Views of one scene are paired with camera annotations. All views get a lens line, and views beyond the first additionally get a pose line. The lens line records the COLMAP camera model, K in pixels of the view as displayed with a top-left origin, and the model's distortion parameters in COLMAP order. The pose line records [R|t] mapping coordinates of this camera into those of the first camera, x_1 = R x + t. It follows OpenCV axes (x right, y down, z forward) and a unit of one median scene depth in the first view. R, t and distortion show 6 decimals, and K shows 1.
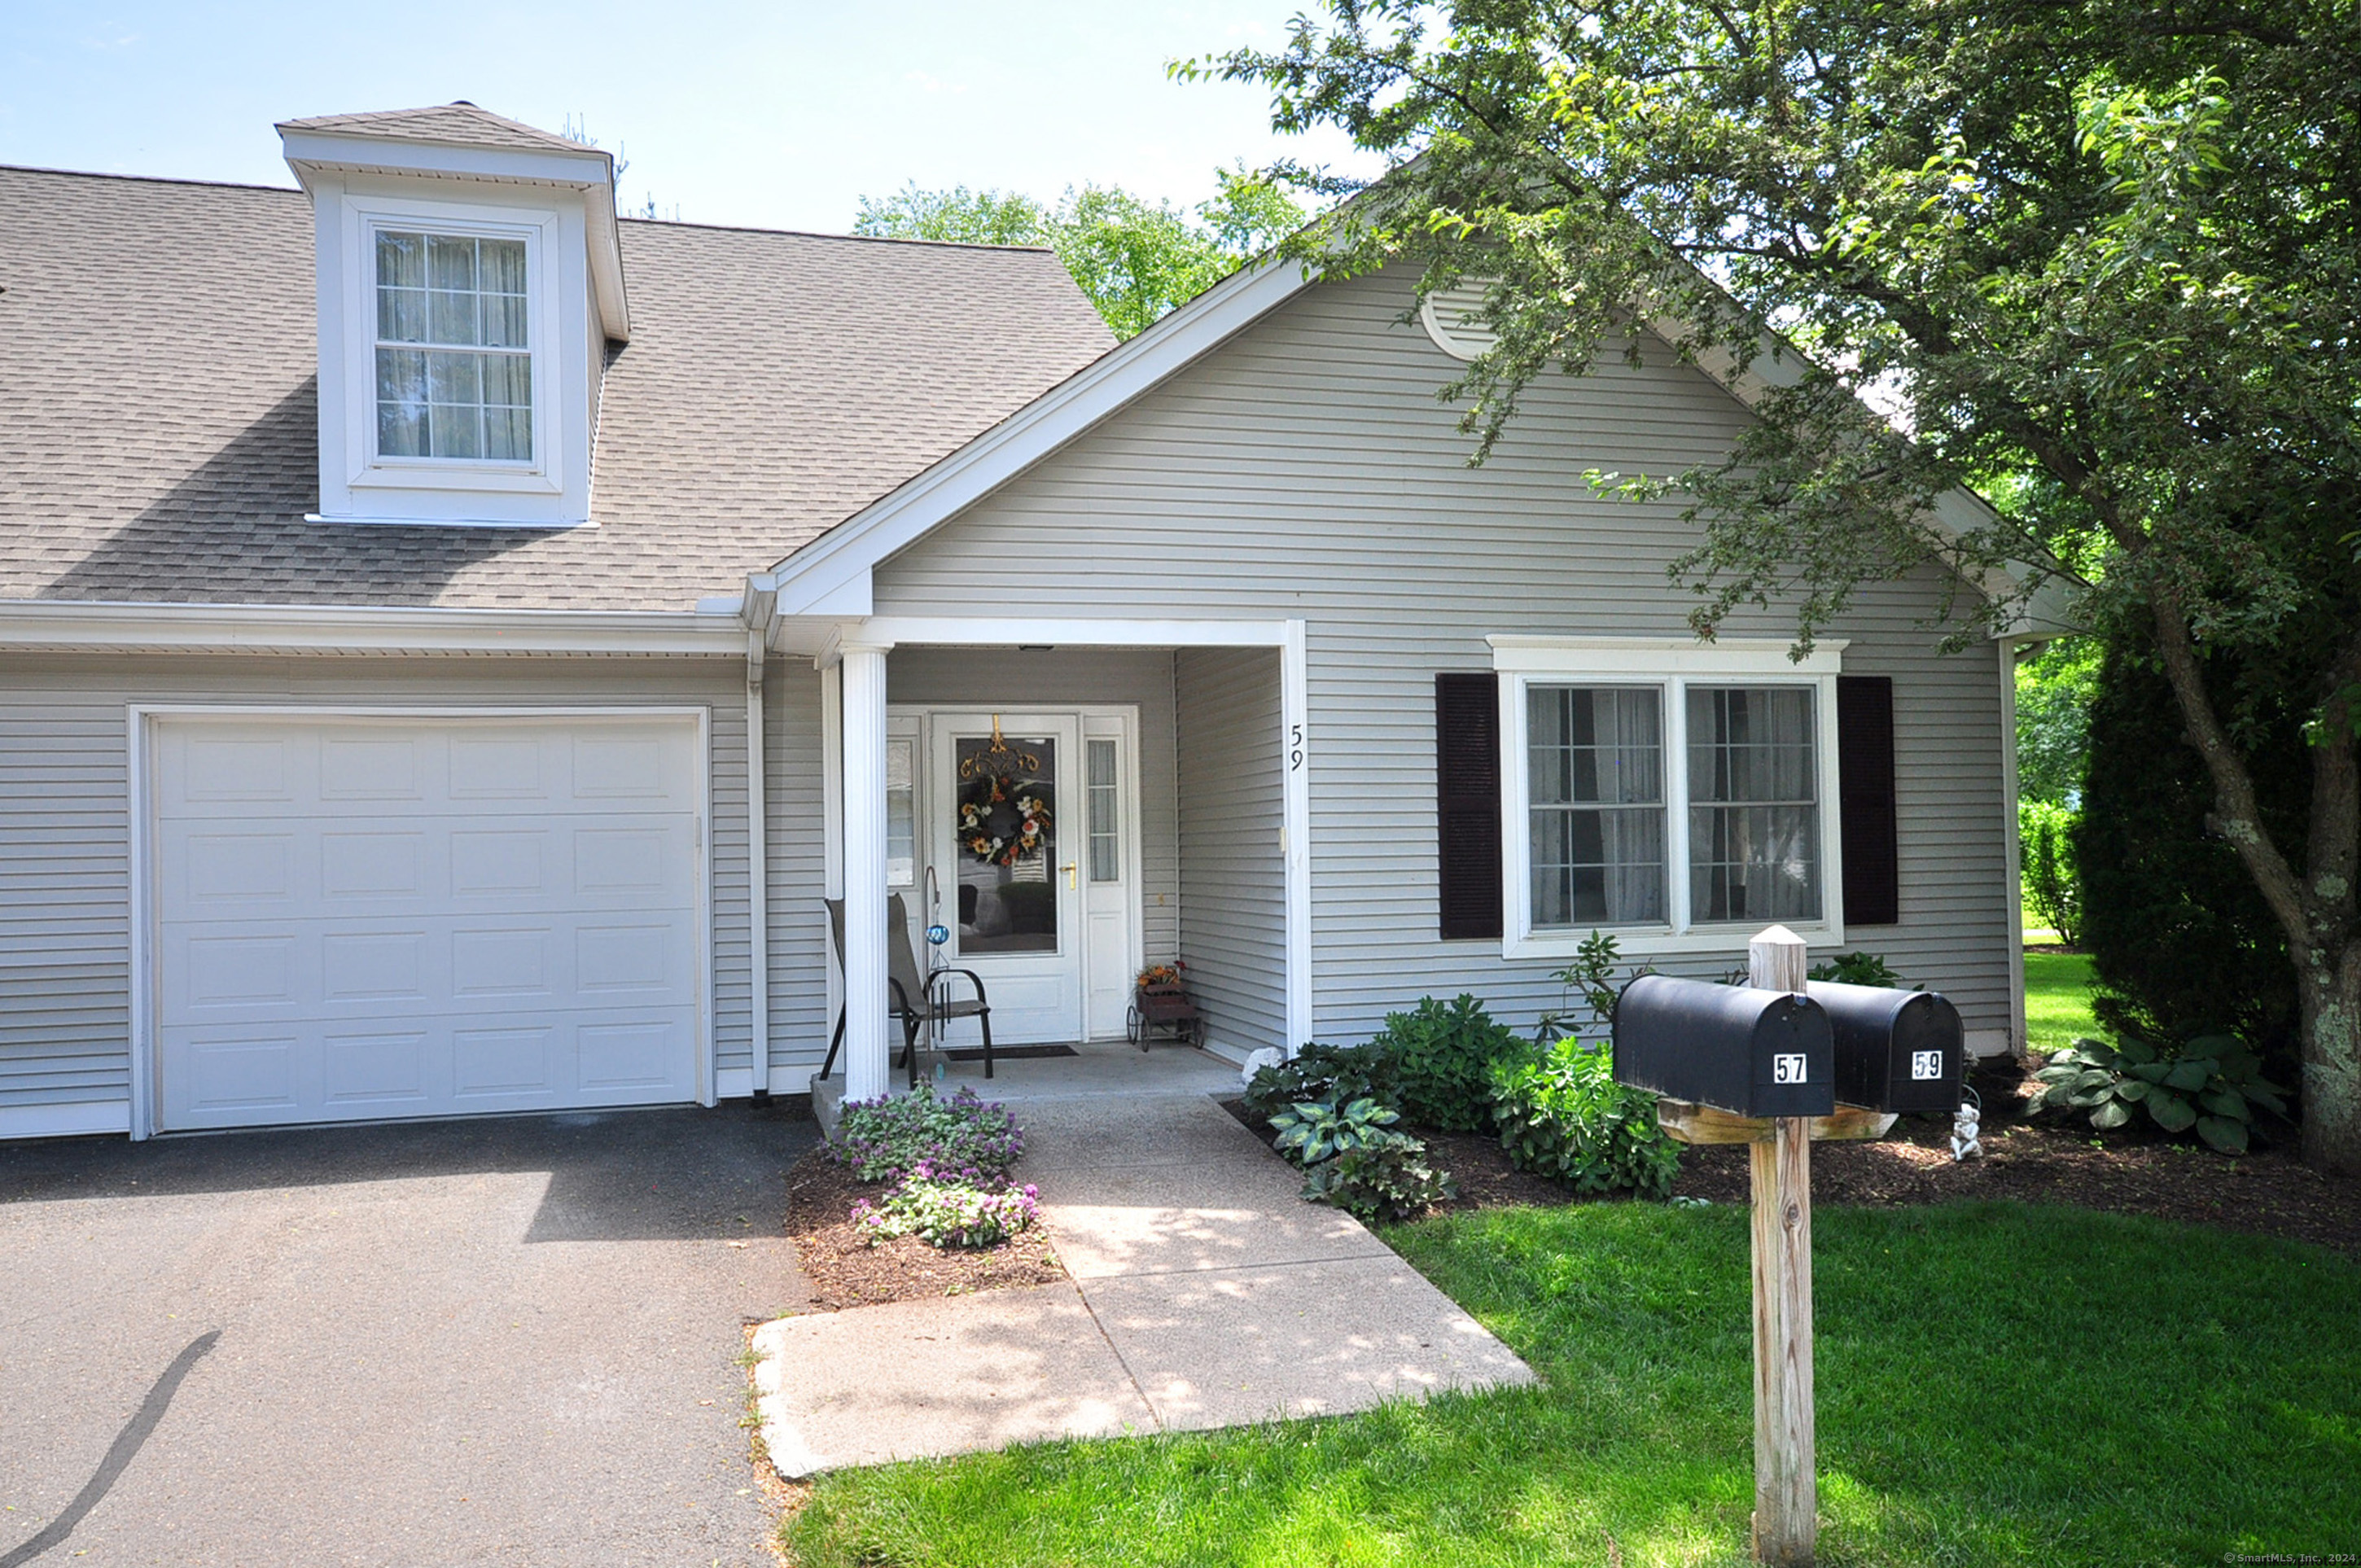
lens RADIAL K [[1626.0, 0, 1175.3], [0, 1626.0, 840.7], [0, 0, 1]] dist [-0.010434, 0.157998]
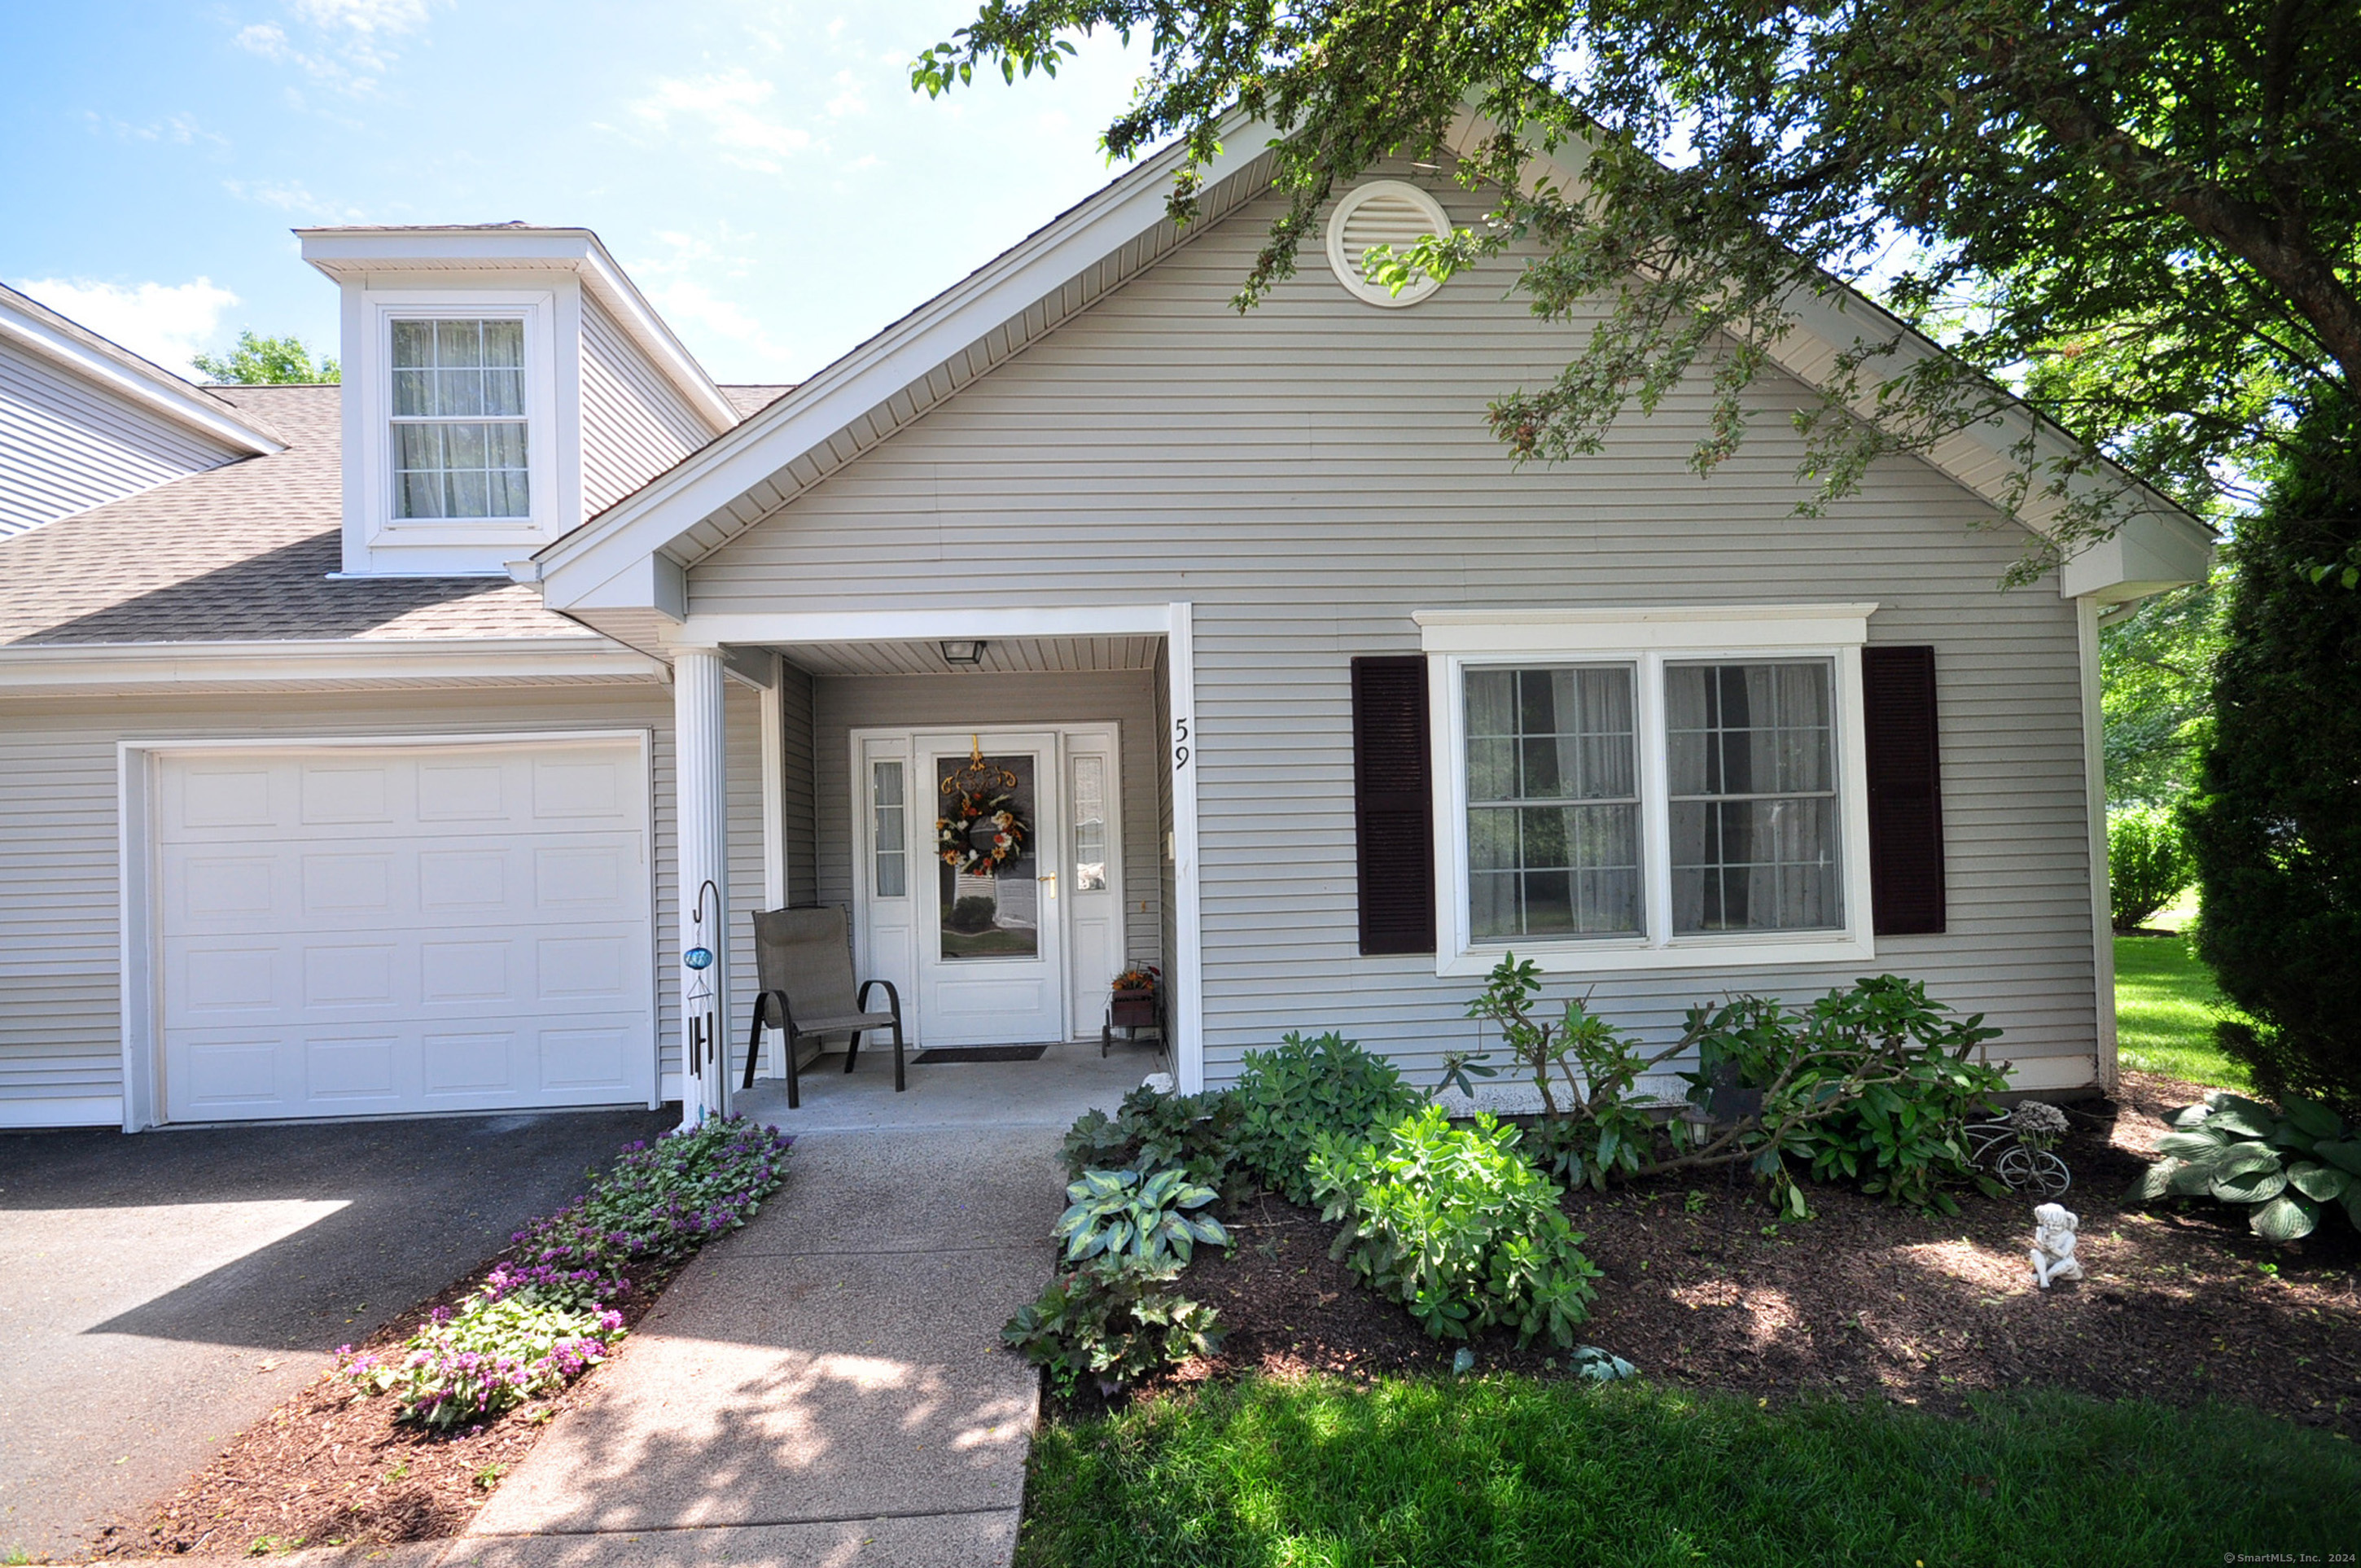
lens RADIAL K [[1018.5, 0, 1179.5], [0, 1018.5, 861.2], [0, 0, 1]] dist [0.012003, -0.000807]
pose [[0.974097, -0.013692, -0.225717, 0.193787], [0.014815, 0.999885, 0.003280, 0.005903], [0.225646, -0.006539, 0.974187, 0.431938]]
